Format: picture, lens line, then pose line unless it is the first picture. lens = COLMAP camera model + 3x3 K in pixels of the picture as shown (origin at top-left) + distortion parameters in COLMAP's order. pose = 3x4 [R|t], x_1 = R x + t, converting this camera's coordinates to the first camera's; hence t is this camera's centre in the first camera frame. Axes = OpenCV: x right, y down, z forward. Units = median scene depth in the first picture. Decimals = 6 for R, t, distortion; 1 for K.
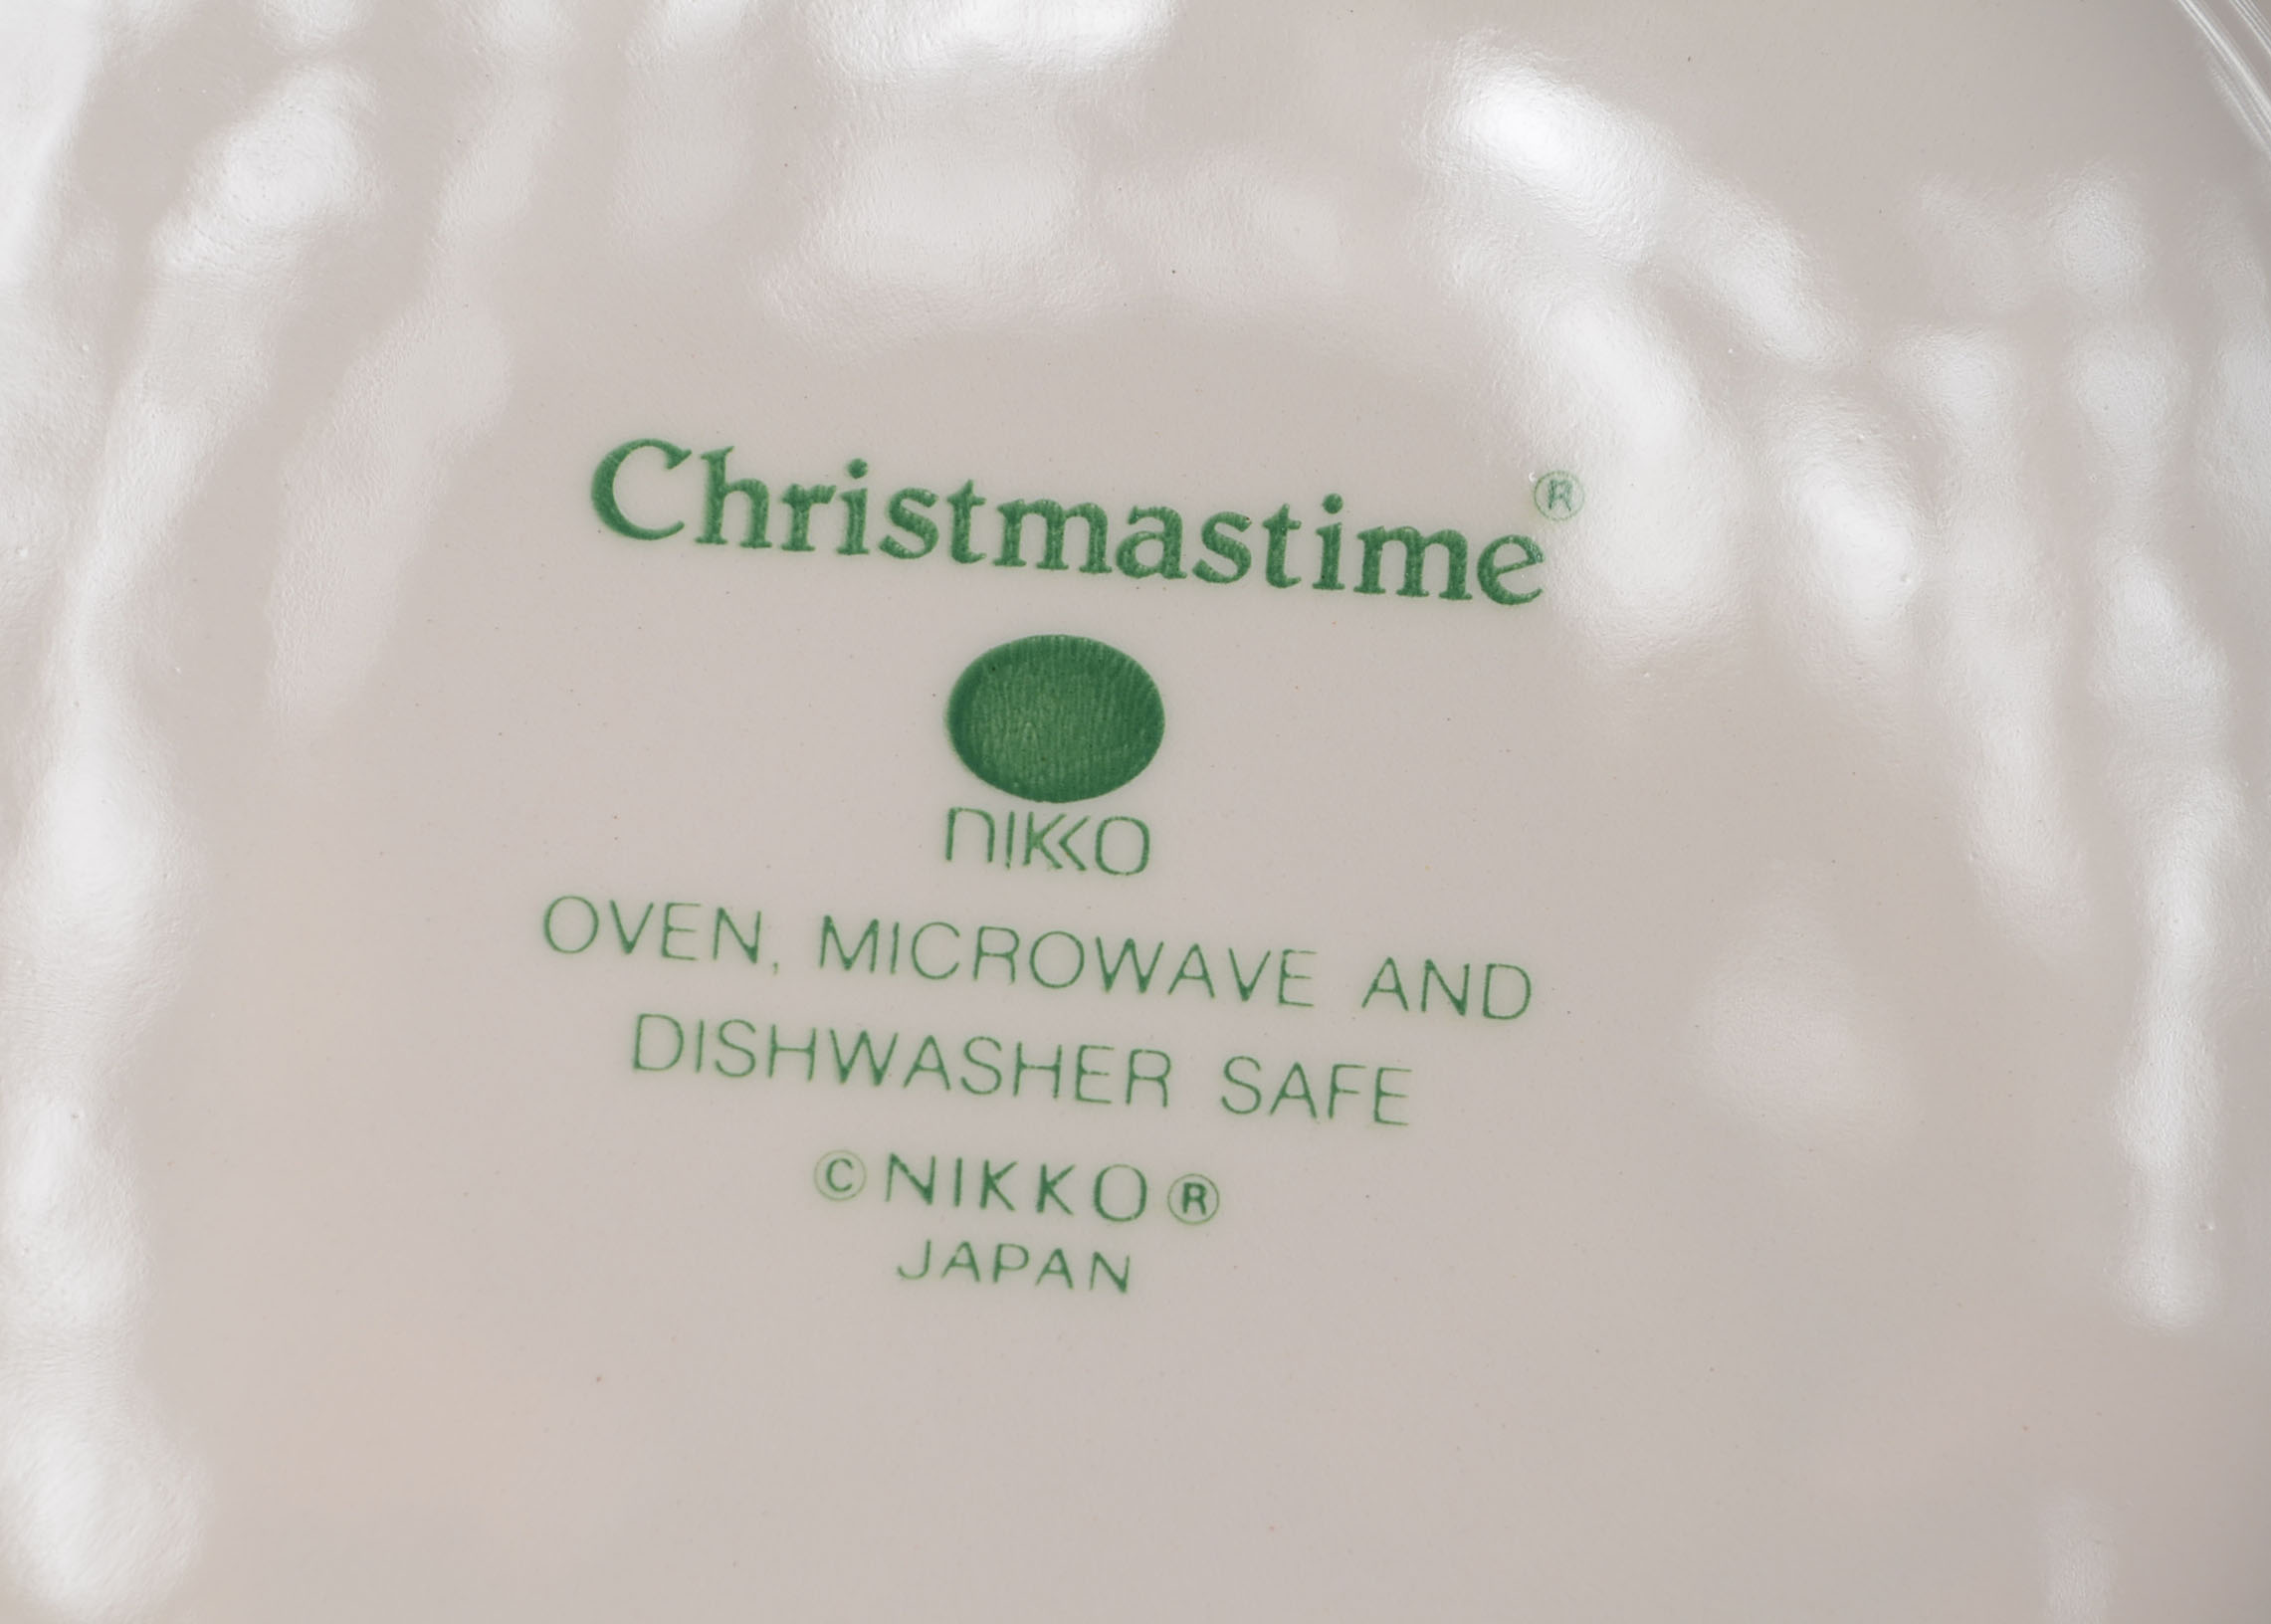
lens RADIAL K [[5516.1, 0, 1135.5], [0, 5516.1, 812.0], [0, 0, 1]] dist [-0.022195, 0.644027]
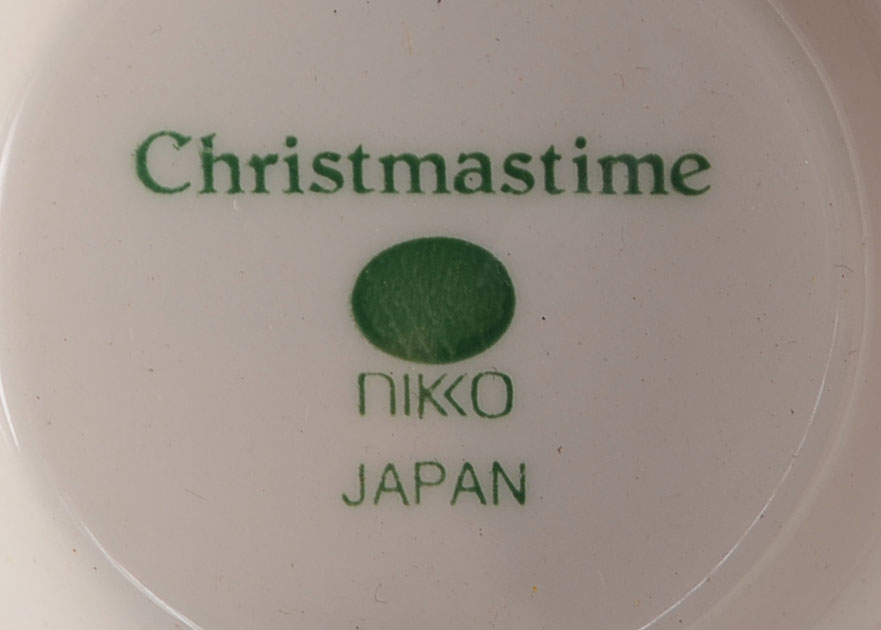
lens RADIAL K [[2140.0, 0, 440.5], [0, 2140.0, 315.0], [0, 0, 1]] dist [-0.022195, 0.644027]
pose [[0.997442, -0.071477, 0.000004, -0.009870], [0.071473, 0.997382, 0.010969, -0.014443], [-0.000788, -0.010940, 0.999940, 0.359914]]
